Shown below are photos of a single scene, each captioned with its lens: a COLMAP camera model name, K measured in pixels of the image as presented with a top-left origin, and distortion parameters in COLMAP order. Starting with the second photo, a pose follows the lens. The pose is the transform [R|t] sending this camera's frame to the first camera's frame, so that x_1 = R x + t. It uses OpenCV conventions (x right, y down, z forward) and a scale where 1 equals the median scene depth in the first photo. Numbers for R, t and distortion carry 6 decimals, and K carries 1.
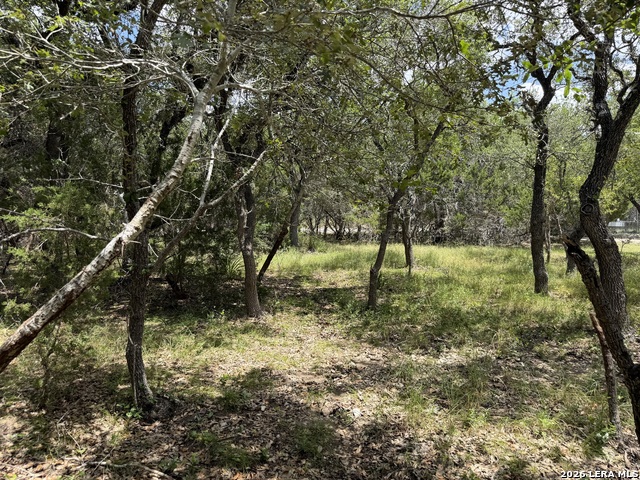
lens RADIAL K [[450.6, 0, 319.3], [0, 450.6, 240.5], [0, 0, 1]] dist [0.021211, -0.024667]
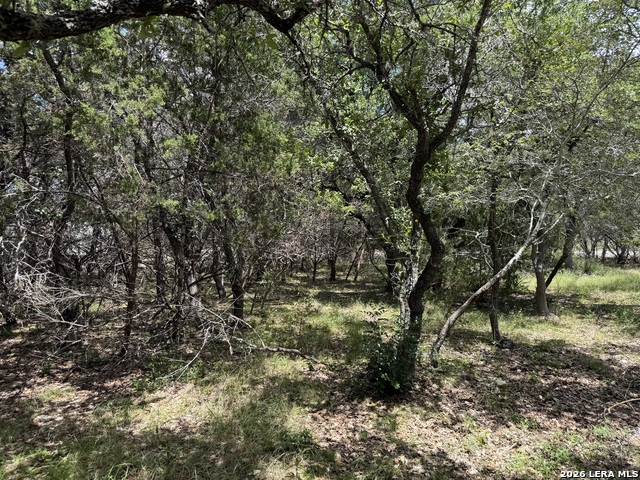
lens RADIAL K [[450.6, 0, 321.2], [0, 450.6, 234.9], [0, 0, 1]] dist [0.021211, -0.024667]
pose [[0.854922, -0.014854, -0.518544, -0.001573], [-0.016712, 0.998283, -0.056148, 0.004095], [0.518488, 0.056668, 0.853205, -0.382569]]
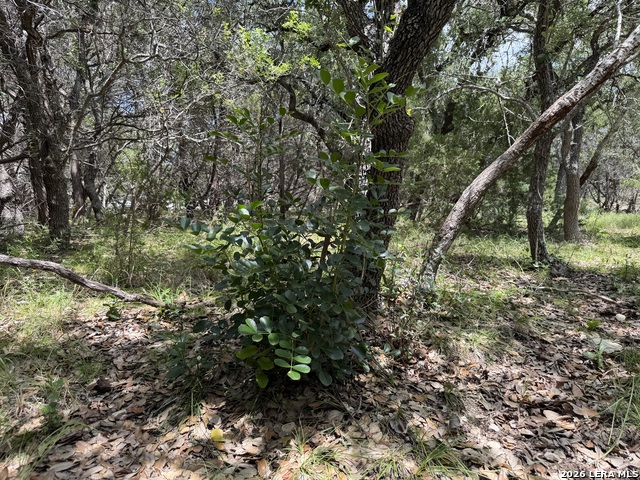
lens RADIAL K [[450.6, 0, 321.5], [0, 450.6, 239.9], [0, 0, 1]] dist [0.021211, -0.024667]
pose [[0.890142, 0.045410, -0.453415, -0.119037], [-0.031139, 0.998758, 0.038893, 0.092056], [0.454618, -0.020501, 0.890451, -0.048973]]
